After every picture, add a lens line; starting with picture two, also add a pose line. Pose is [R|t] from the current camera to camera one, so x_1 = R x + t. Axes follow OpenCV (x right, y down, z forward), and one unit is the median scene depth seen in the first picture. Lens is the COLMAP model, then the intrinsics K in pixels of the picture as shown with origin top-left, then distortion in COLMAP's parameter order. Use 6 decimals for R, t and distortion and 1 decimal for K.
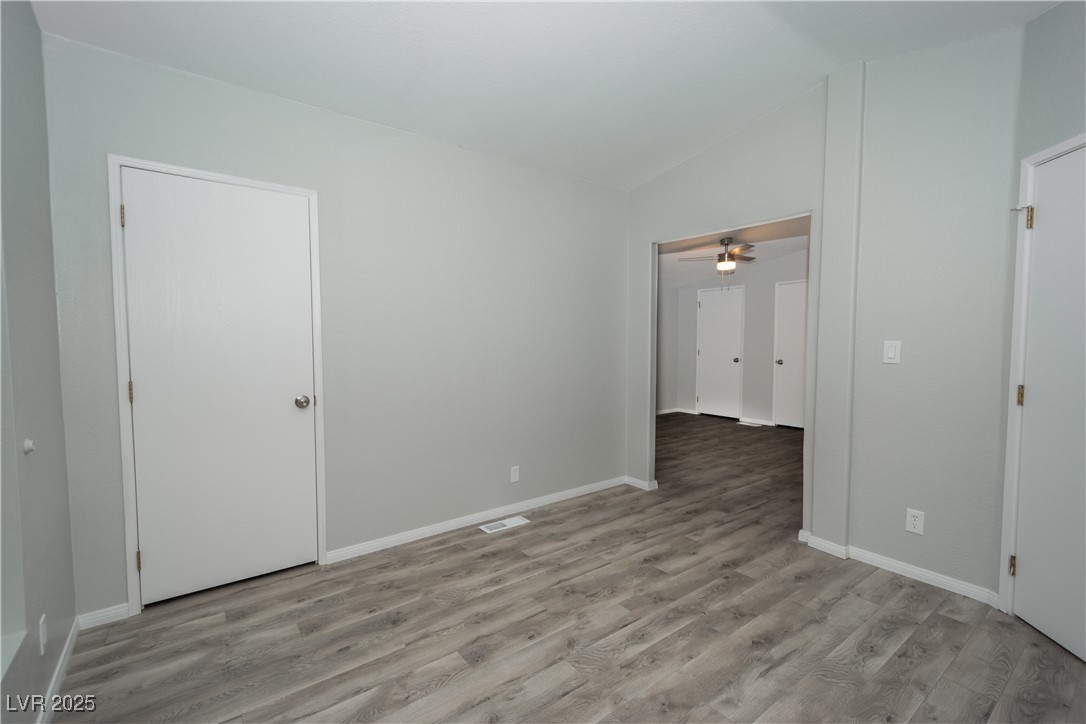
lens RADIAL K [[485.6, 0, 551.8], [0, 485.6, 364.7], [0, 0, 1]] dist [0.007497, -0.000134]
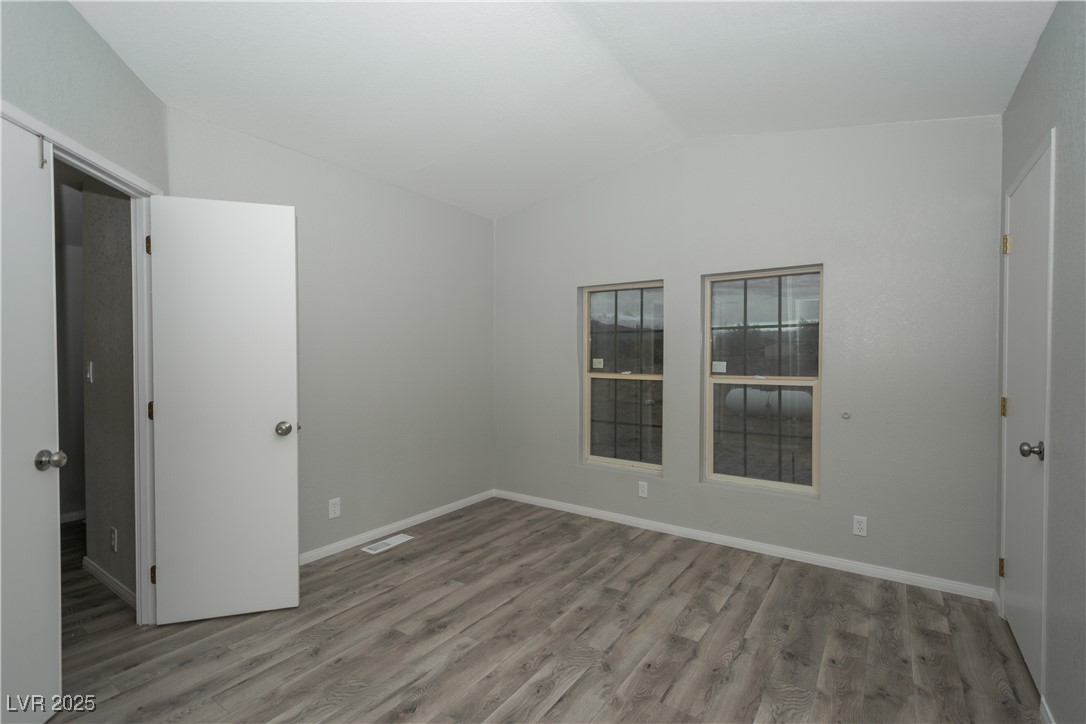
lens RADIAL K [[485.6, 0, 551.8], [0, 485.6, 364.7], [0, 0, 1]] dist [0.007497, -0.000134]
pose [[-0.950008, 0.006582, -0.312157, 0.450055], [-0.015441, 0.997564, 0.068025, -0.102766], [0.311844, 0.069444, -0.947592, 1.862457]]
